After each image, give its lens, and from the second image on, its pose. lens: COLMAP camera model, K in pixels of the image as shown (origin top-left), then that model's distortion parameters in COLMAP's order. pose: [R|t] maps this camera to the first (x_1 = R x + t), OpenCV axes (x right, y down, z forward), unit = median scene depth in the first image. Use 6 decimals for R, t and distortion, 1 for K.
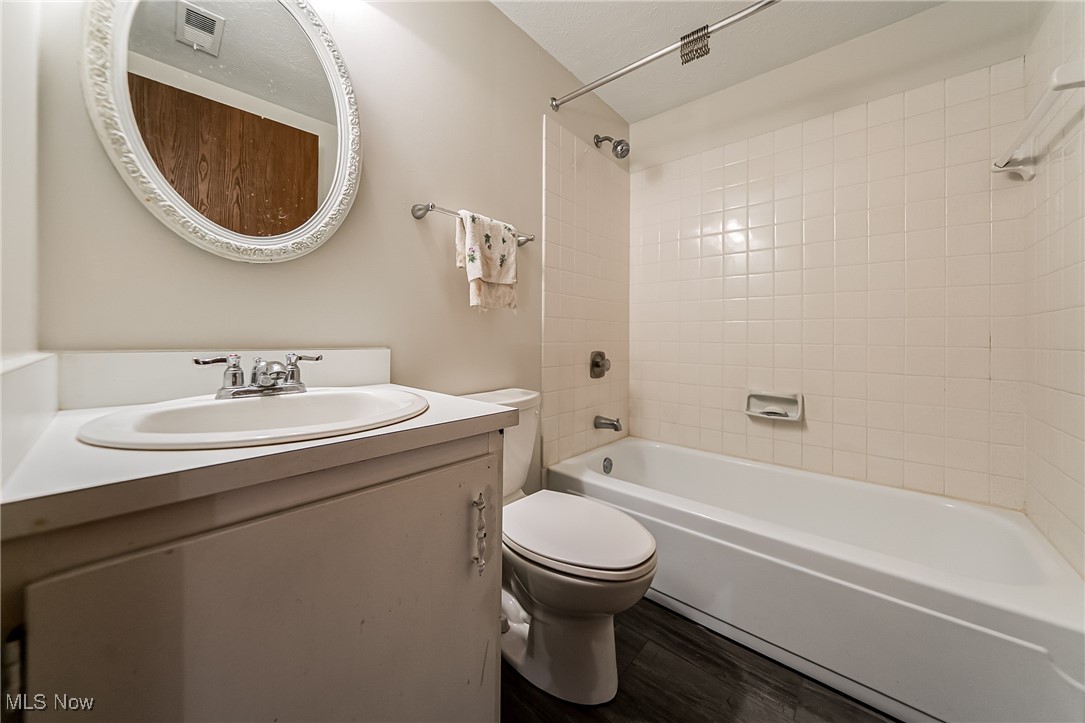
lens RADIAL K [[396.4, 0, 528.3], [0, 396.4, 332.3], [0, 0, 1]] dist [0.000066, -0.000030]
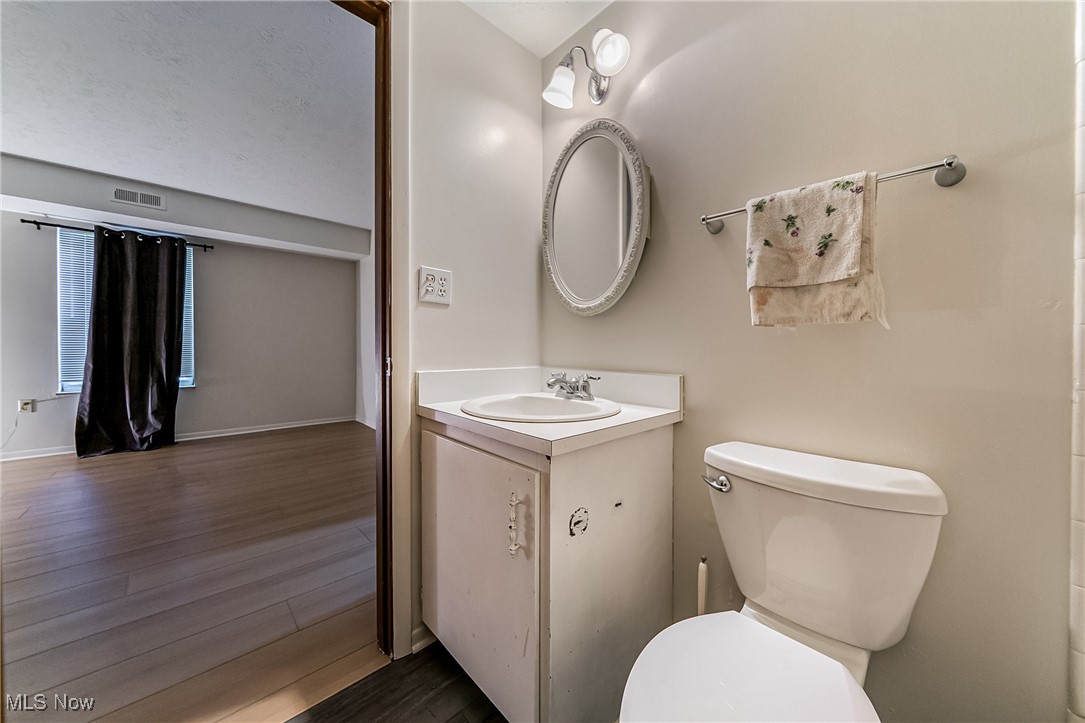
lens RADIAL K [[377.2, 0, 538.0], [0, 377.2, 346.0], [0, 0, 1]] dist [-0.000377, 0.000010]
pose [[-0.097618, -0.013604, -0.995131, 0.563431], [0.011459, 0.999825, -0.014792, -0.022743], [0.995158, -0.012847, -0.097446, 0.631745]]
